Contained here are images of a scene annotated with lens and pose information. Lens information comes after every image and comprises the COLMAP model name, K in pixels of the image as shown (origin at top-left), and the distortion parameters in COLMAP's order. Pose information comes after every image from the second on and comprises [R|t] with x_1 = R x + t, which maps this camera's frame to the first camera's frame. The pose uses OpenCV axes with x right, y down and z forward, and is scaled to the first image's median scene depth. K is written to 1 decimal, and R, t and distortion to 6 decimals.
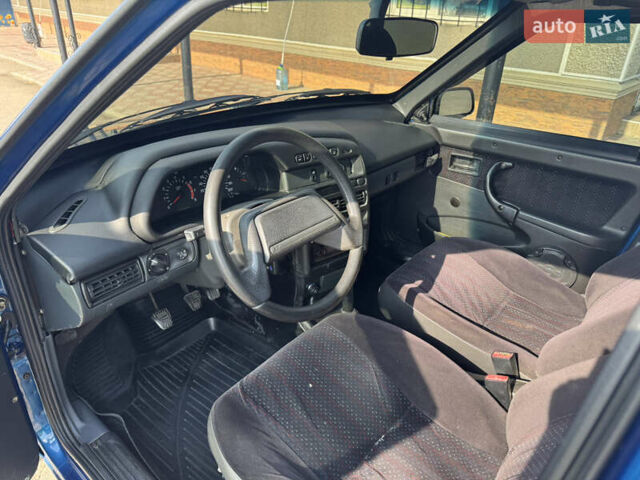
lens RADIAL K [[450.6, 0, 318.0], [0, 450.6, 237.8], [0, 0, 1]] dist [0.056266, -0.061581]
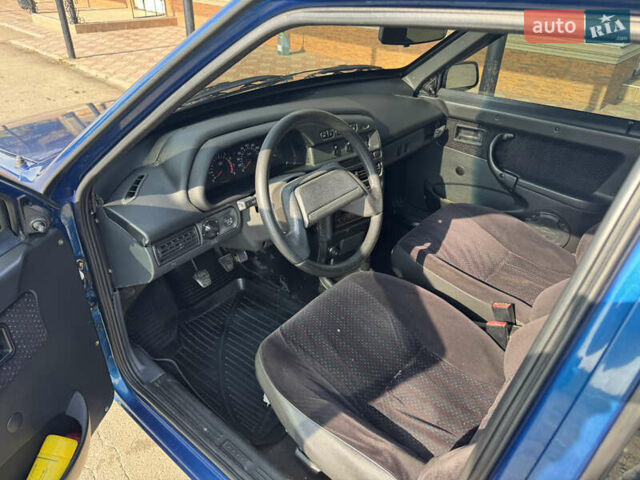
lens RADIAL K [[450.6, 0, 318.0], [0, 450.6, 237.8], [0, 0, 1]] dist [0.056266, -0.061581]
pose [[0.999943, -0.010455, 0.002161, -0.053638], [0.010268, 0.997238, 0.073564, -0.003252], [-0.002924, -0.073538, 0.997288, -0.120381]]
